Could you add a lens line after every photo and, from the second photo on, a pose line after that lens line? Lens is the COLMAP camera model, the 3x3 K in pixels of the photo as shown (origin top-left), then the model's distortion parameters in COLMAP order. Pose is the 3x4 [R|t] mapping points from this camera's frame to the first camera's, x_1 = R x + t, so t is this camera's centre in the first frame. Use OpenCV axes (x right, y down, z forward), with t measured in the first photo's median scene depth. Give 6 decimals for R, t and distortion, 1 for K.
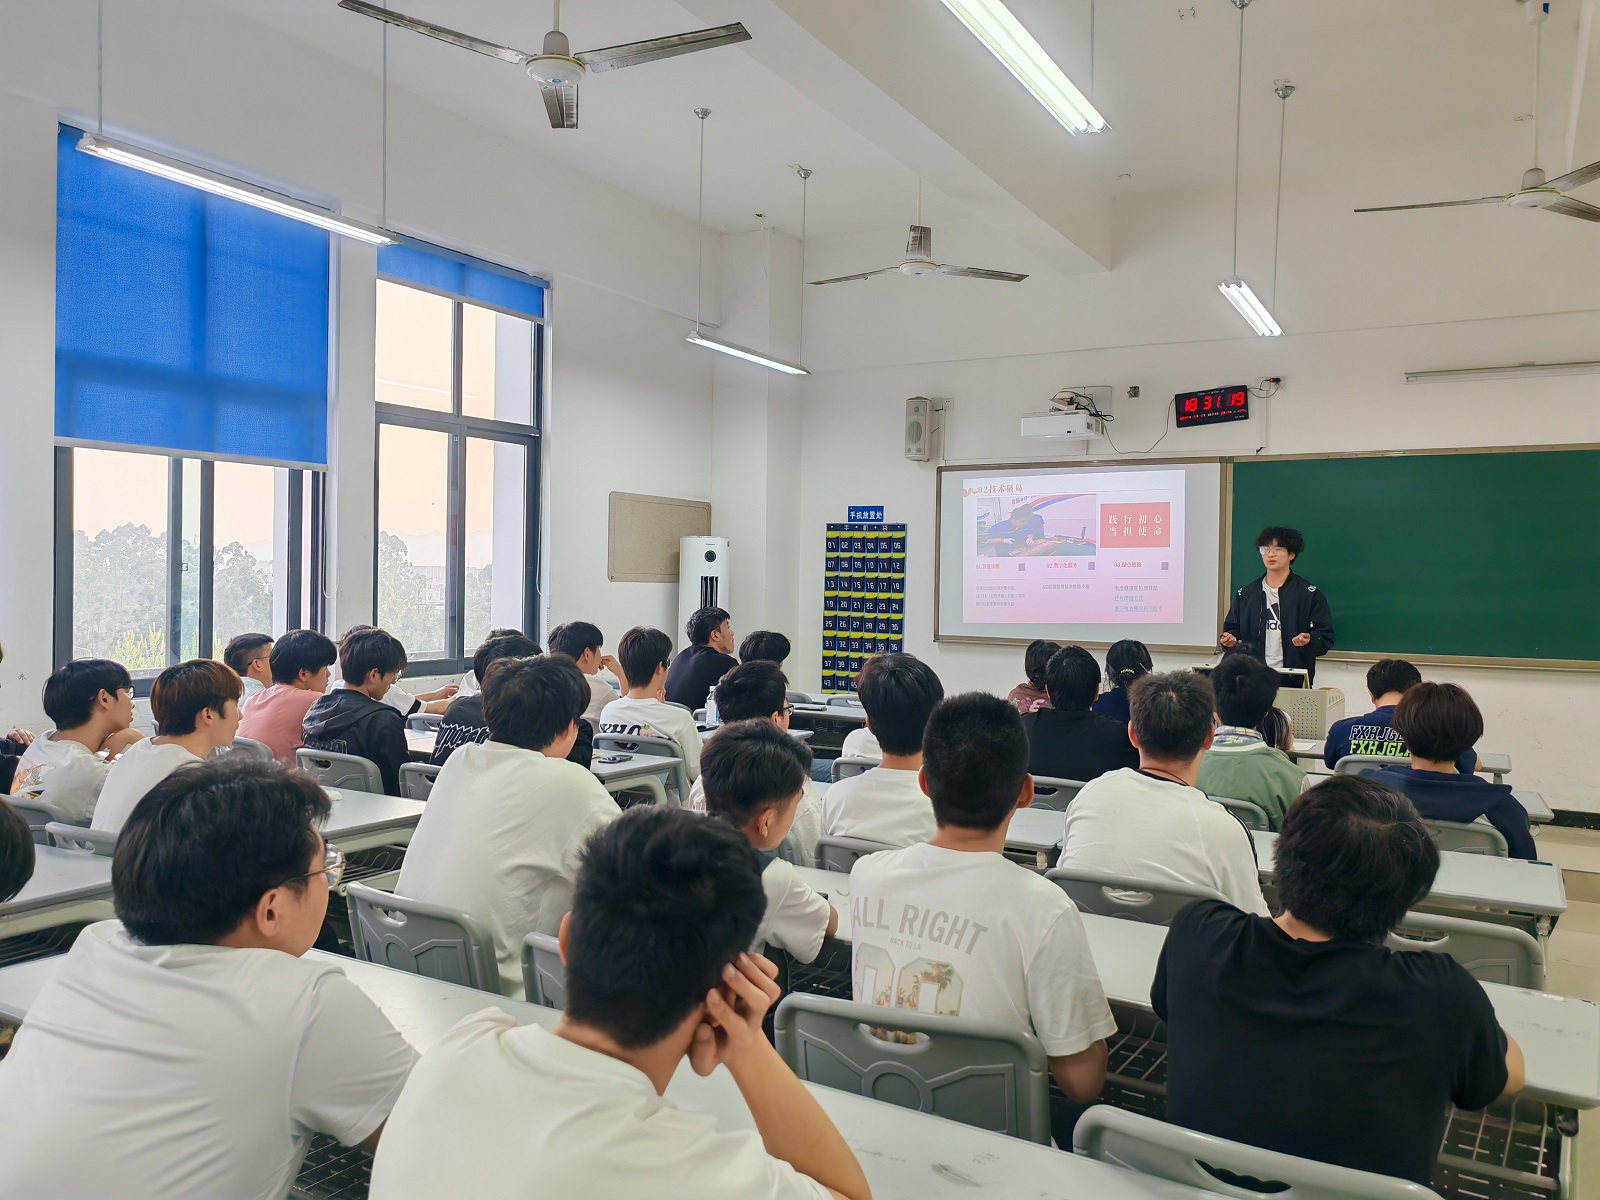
lens RADIAL K [[1241.7, 0, 793.7], [0, 1241.7, 603.5], [0, 0, 1]] dist [0.044654, -0.031108]
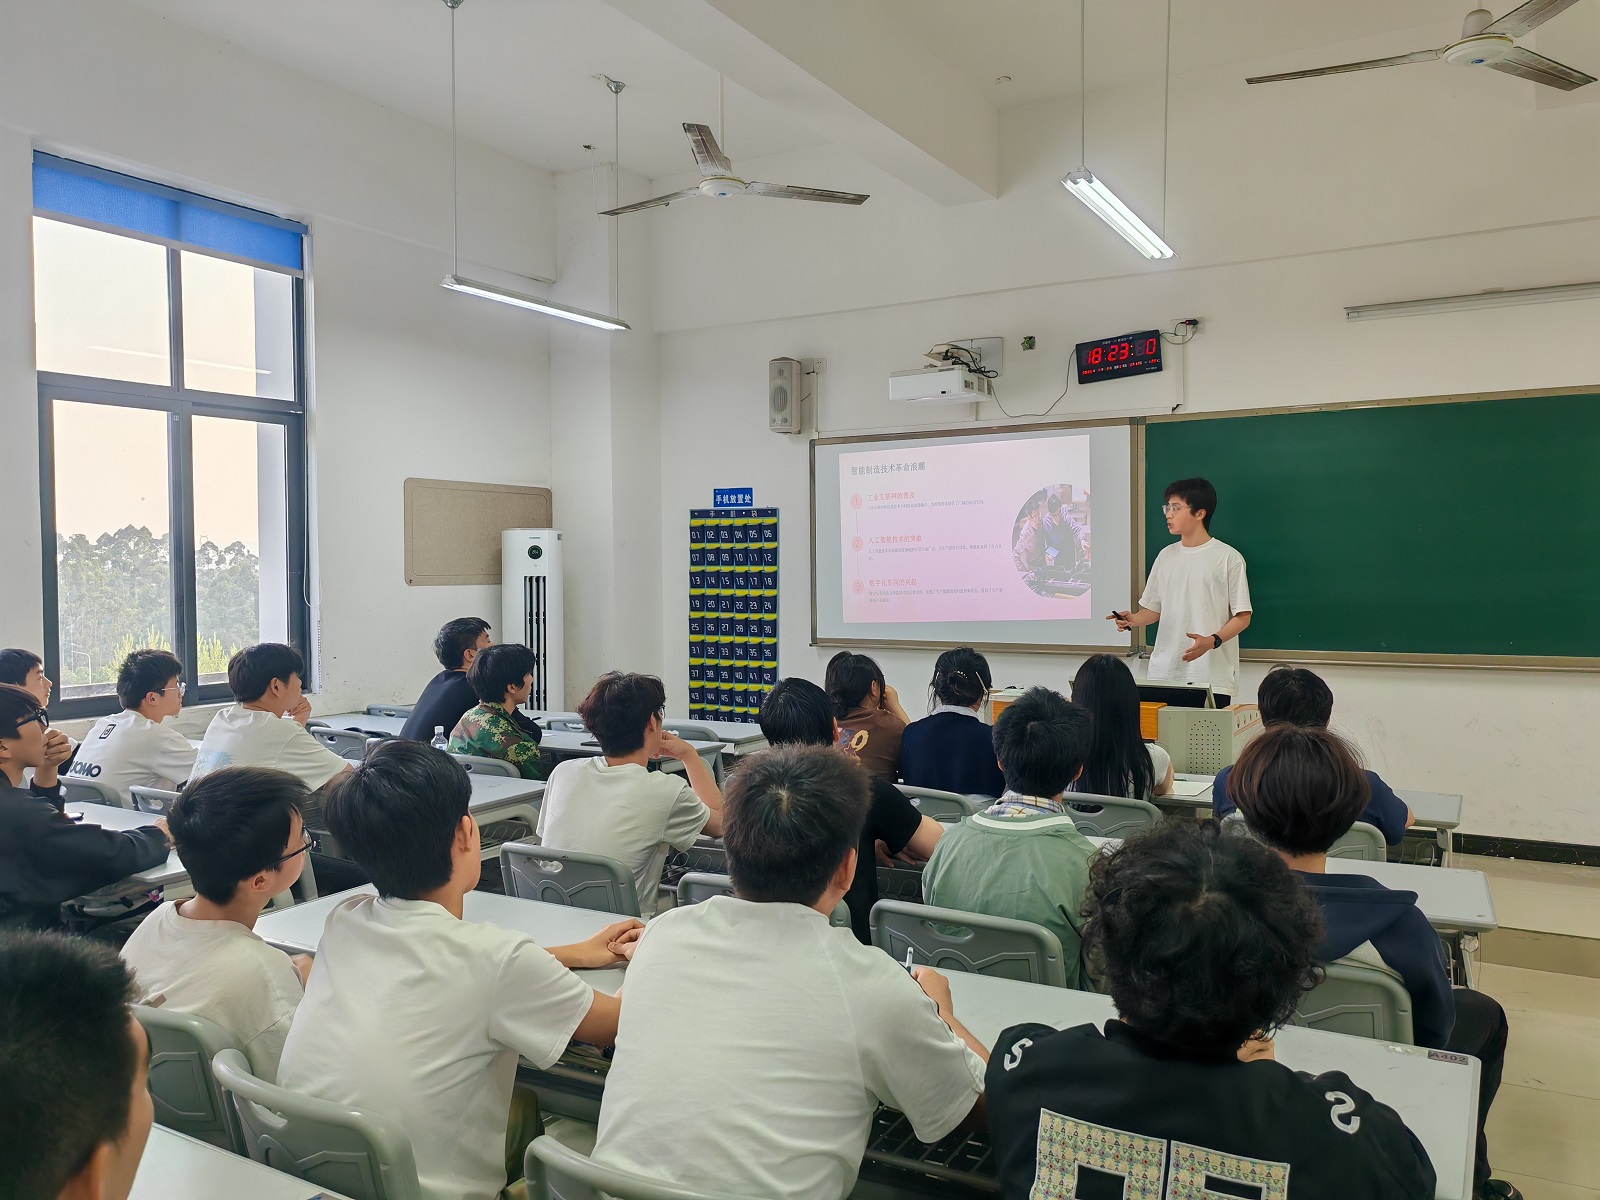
lens RADIAL K [[1241.7, 0, 789.5], [0, 1241.7, 604.8], [0, 0, 1]] dist [0.044654, -0.031108]
pose [[0.999590, -0.024346, -0.015090, 0.119231], [0.024529, 0.999627, 0.012043, -0.008421], [0.014791, -0.012409, 0.999814, 0.158721]]
